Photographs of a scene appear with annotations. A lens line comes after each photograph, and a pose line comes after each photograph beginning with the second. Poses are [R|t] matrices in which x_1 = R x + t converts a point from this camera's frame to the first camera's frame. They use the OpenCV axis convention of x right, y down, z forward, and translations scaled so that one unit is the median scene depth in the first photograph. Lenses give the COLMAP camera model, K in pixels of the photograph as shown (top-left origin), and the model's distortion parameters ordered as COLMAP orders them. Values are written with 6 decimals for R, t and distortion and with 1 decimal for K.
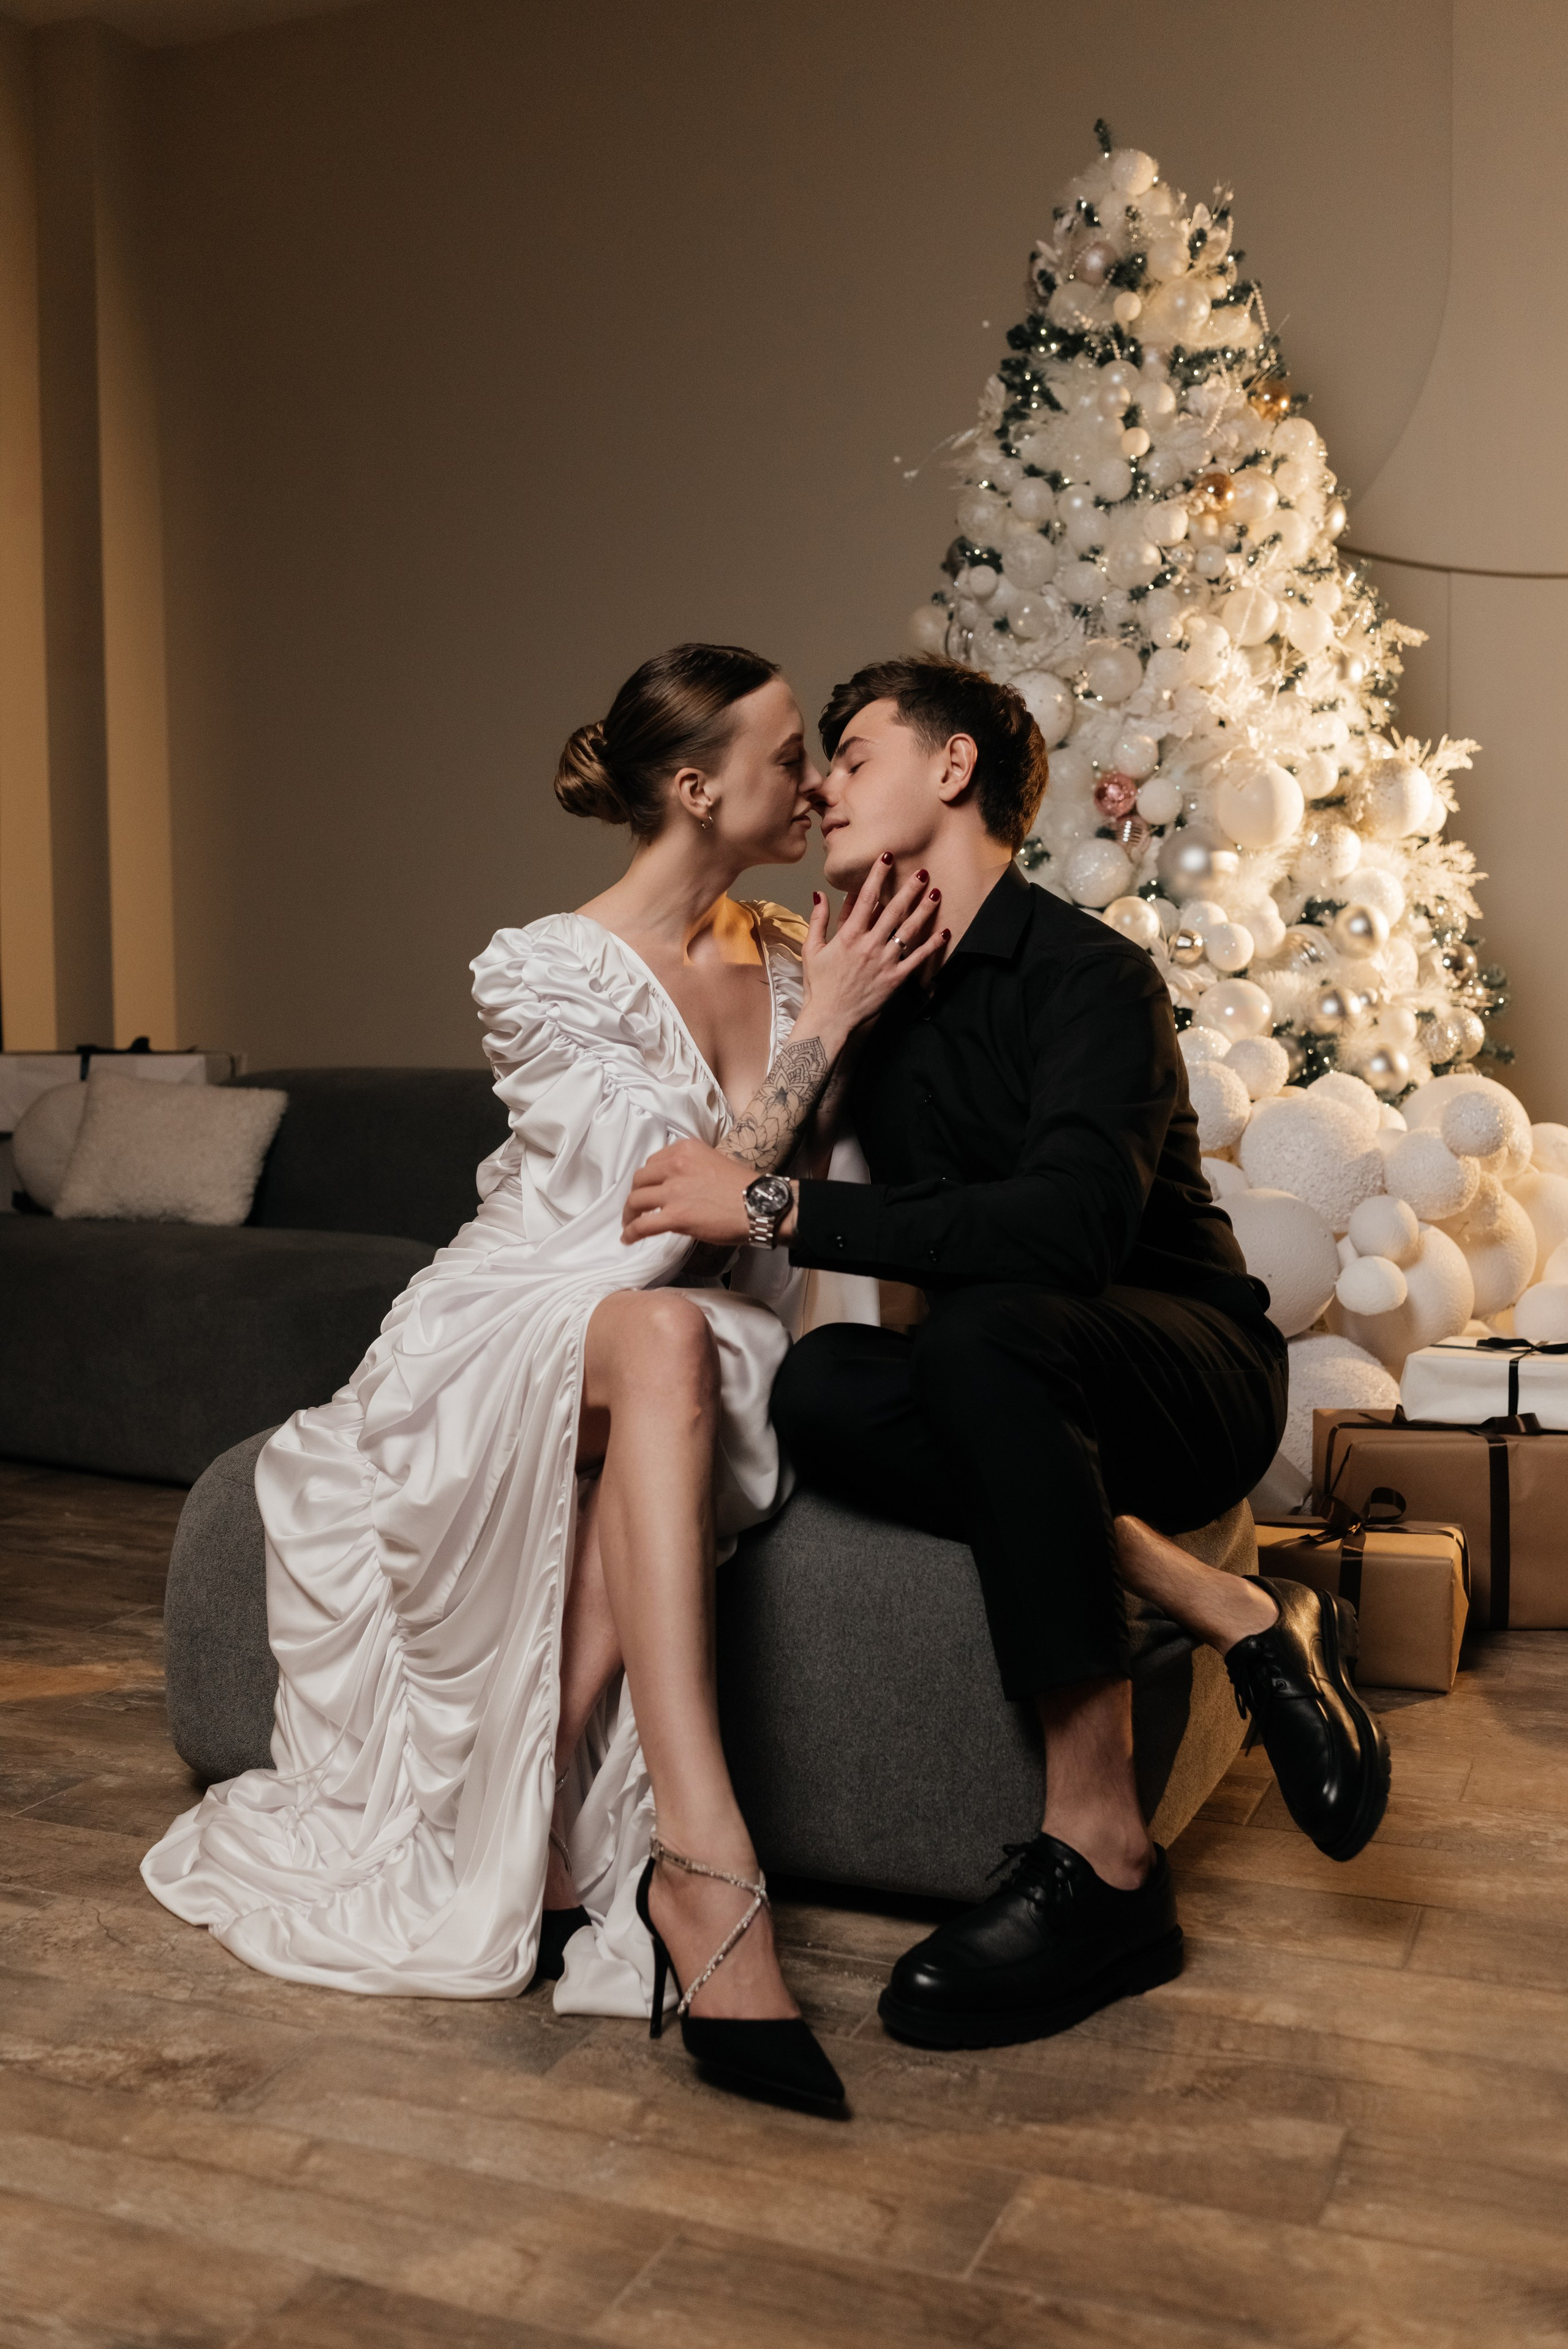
lens RADIAL K [[2282.2, 0, 762.7], [0, 2282.2, 1169.5], [0, 0, 1]] dist [-0.009866, -0.023059]
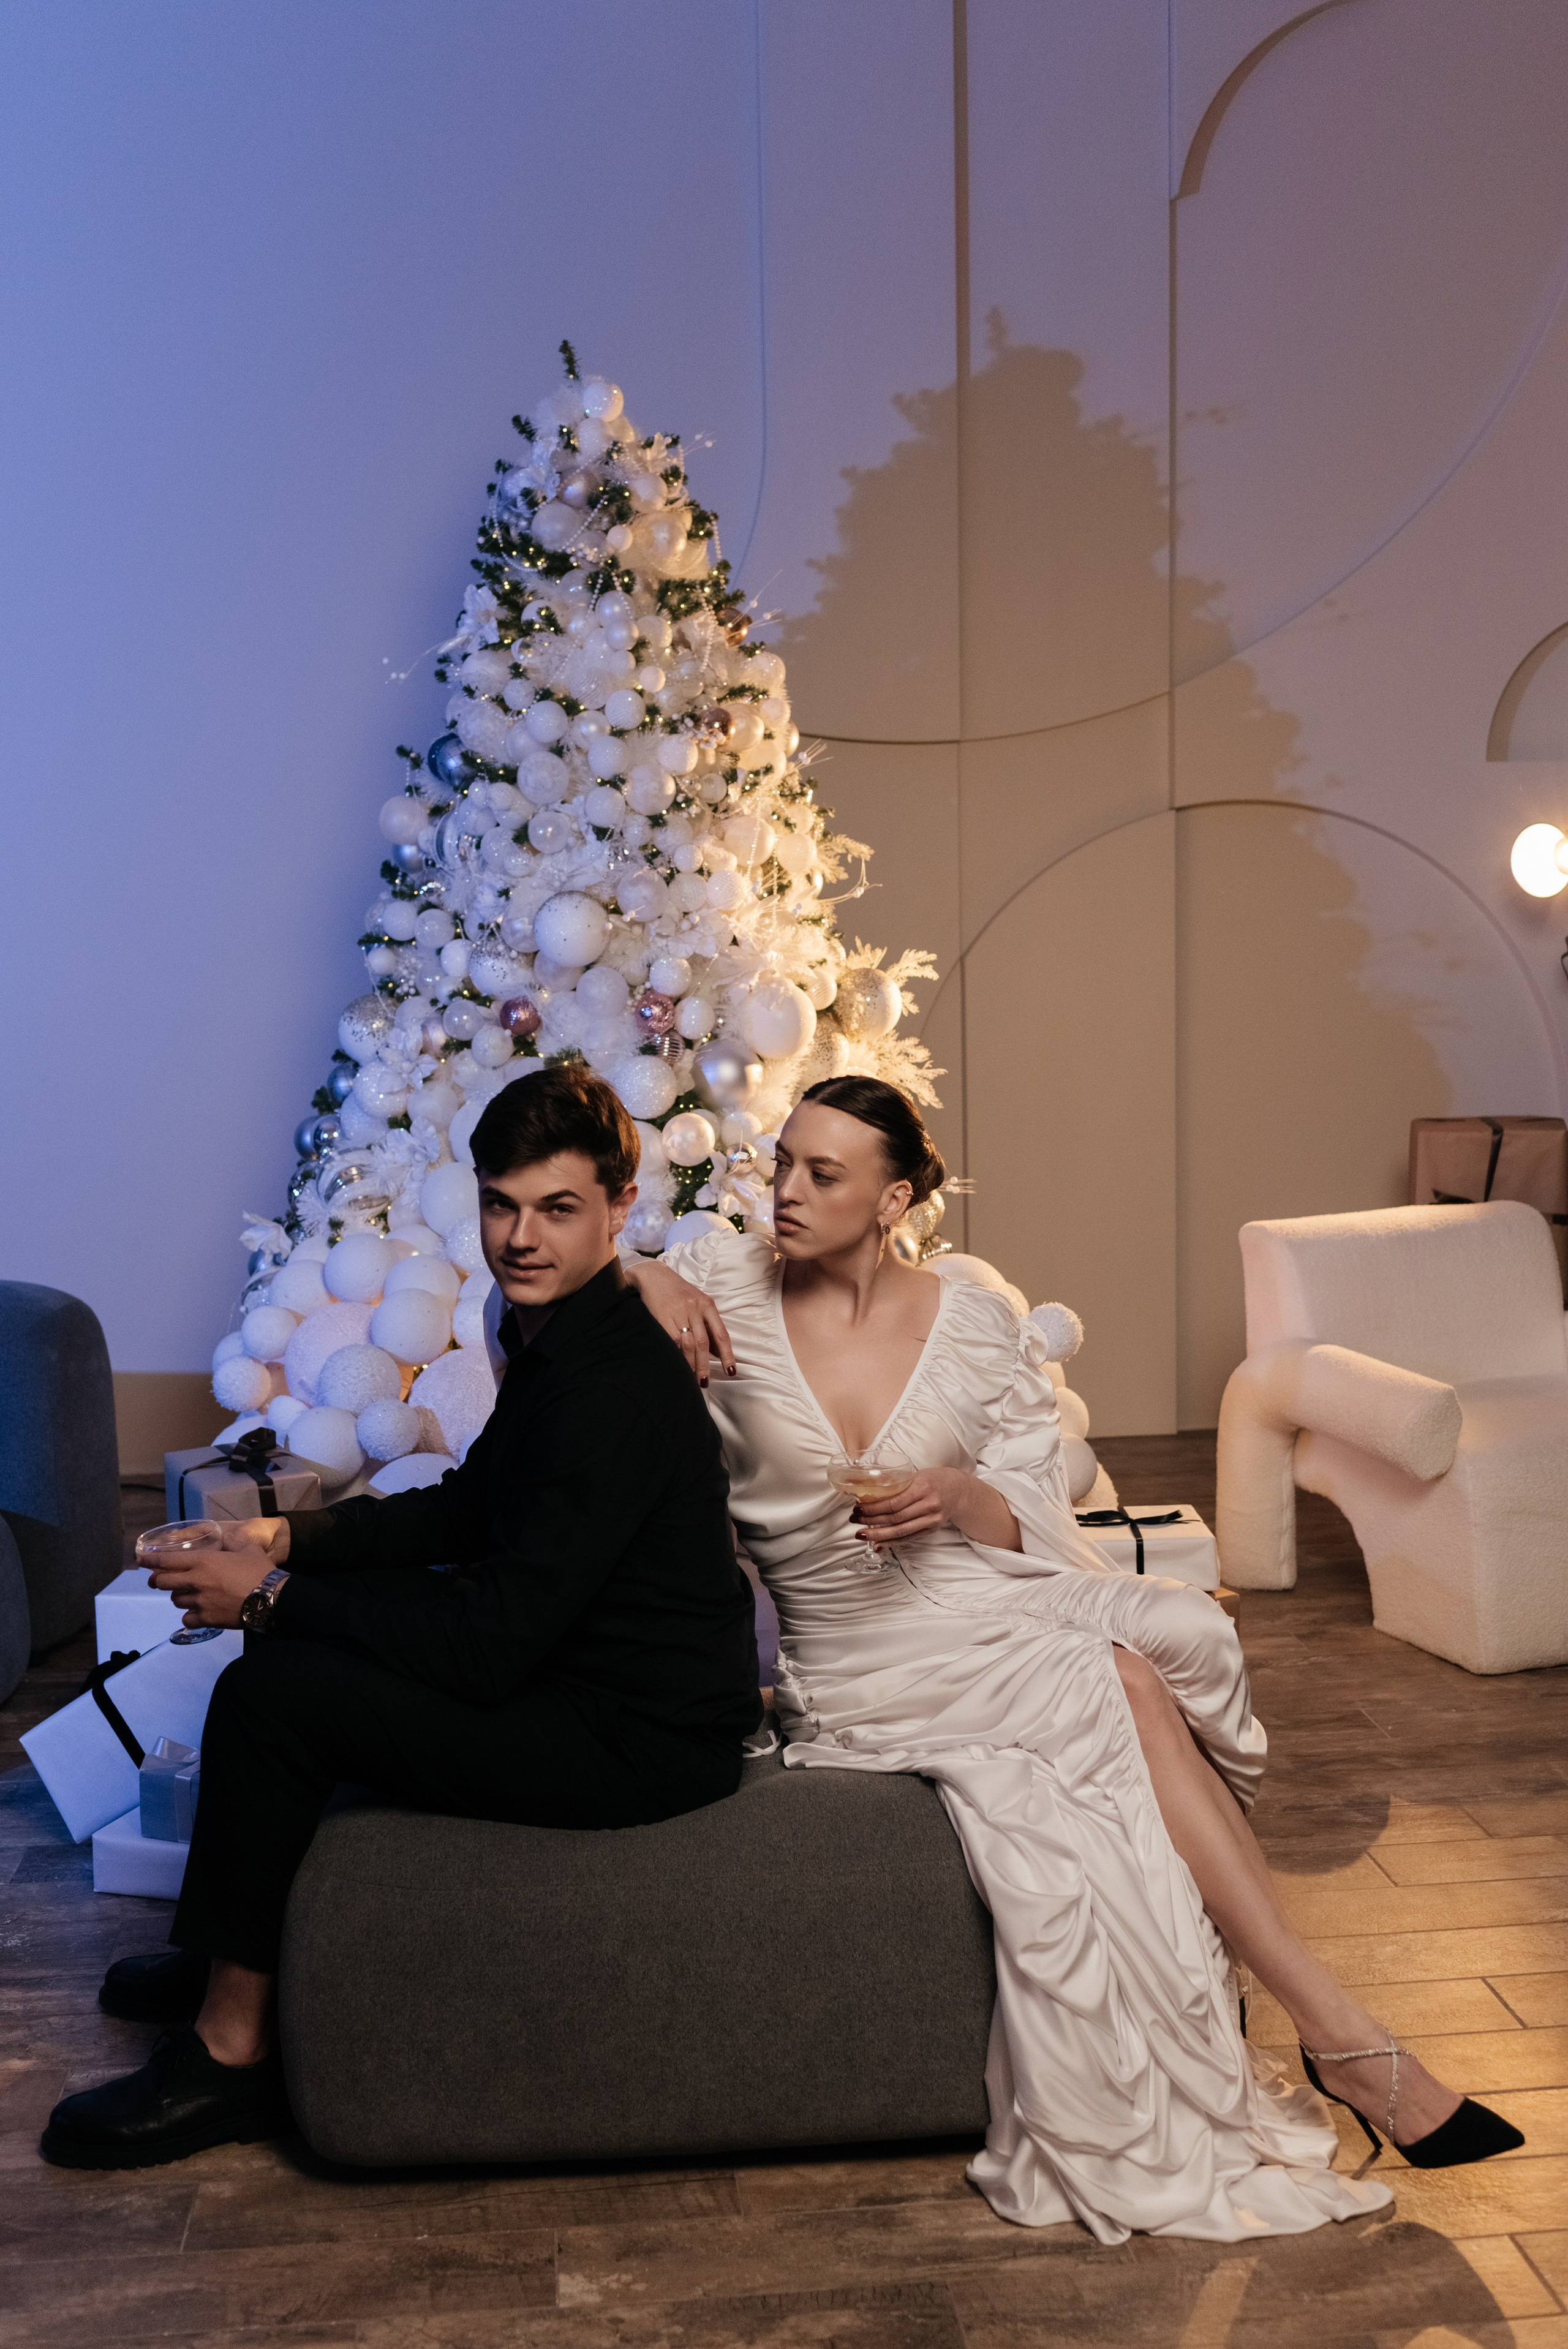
lens RADIAL K [[2476.6, 0, 746.9], [0, 2476.6, 1178.4], [0, 0, 1]] dist [0.012837, -0.073997]
pose [[0.877015, -0.065087, 0.476033, -0.365869], [0.047435, 0.997671, 0.049017, -0.141340], [-0.478115, -0.020408, 0.878060, -0.043759]]
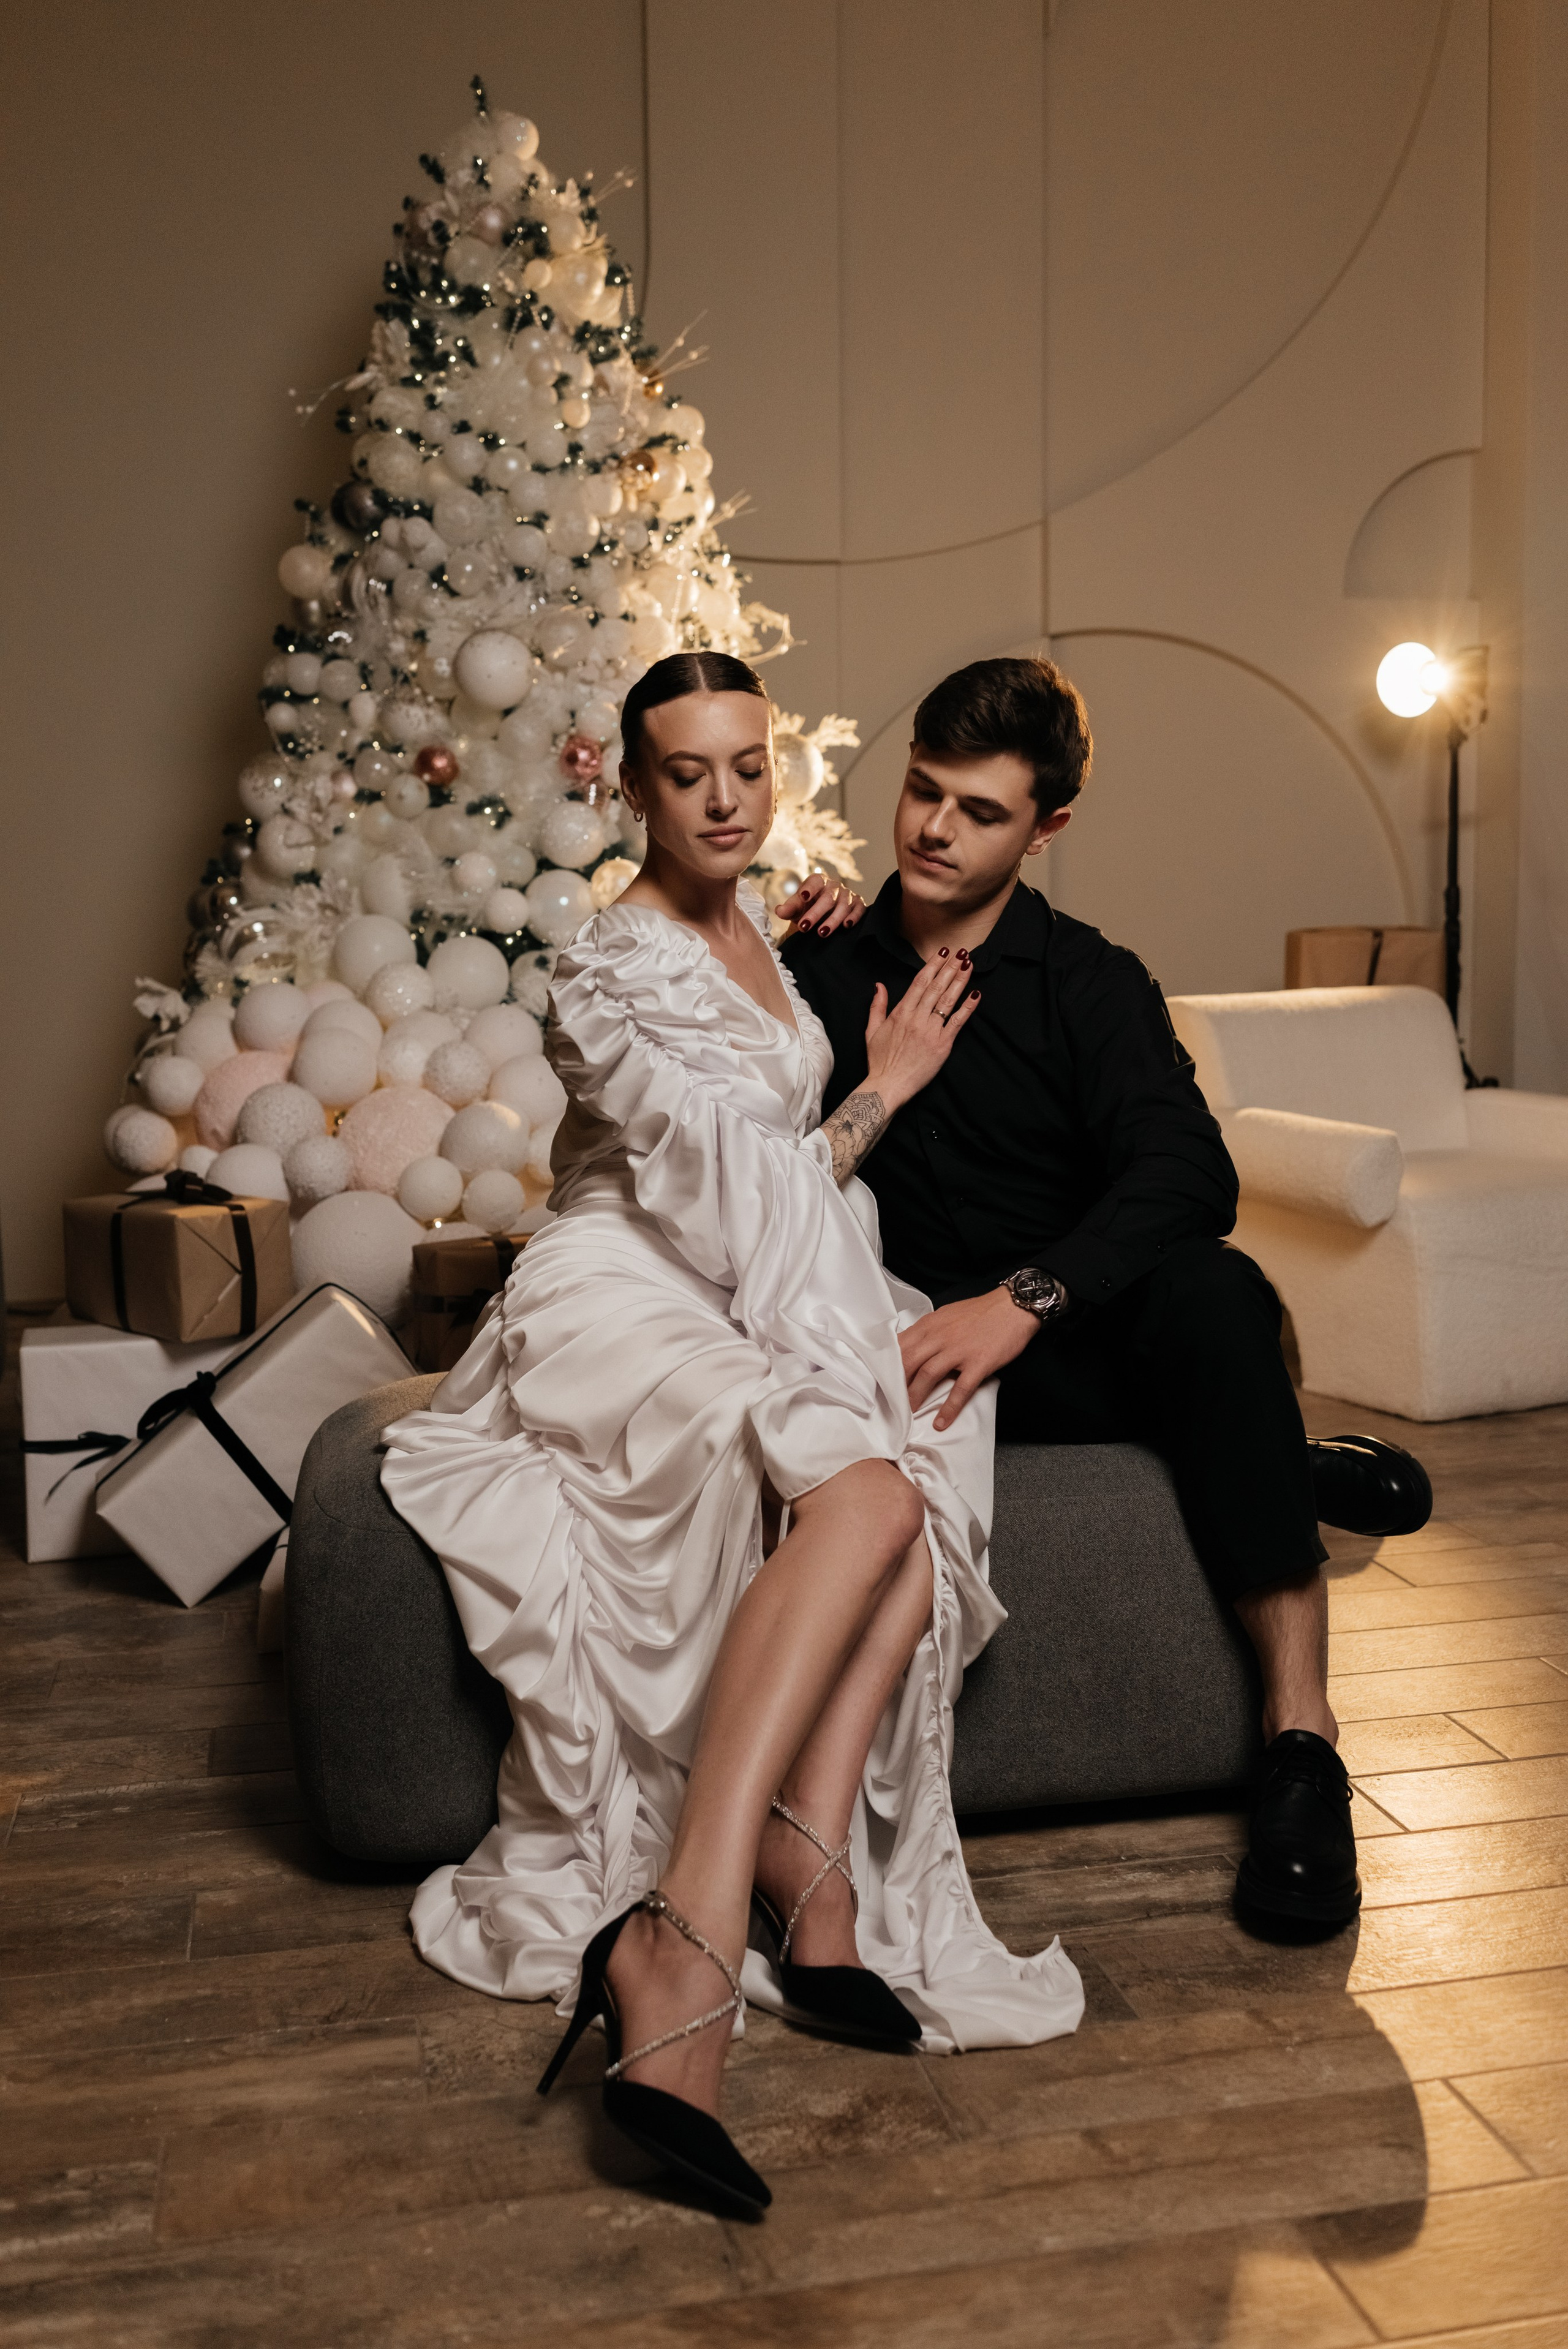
lens RADIAL K [[2282.2, 0, 762.7], [0, 2282.2, 1169.5], [0, 0, 1]] dist [-0.009866, -0.023059]
pose [[0.816555, -0.068624, 0.573175, -0.380745], [0.046585, 0.997504, 0.053062, -0.030202], [-0.575385, -0.016627, 0.817713, 0.107526]]
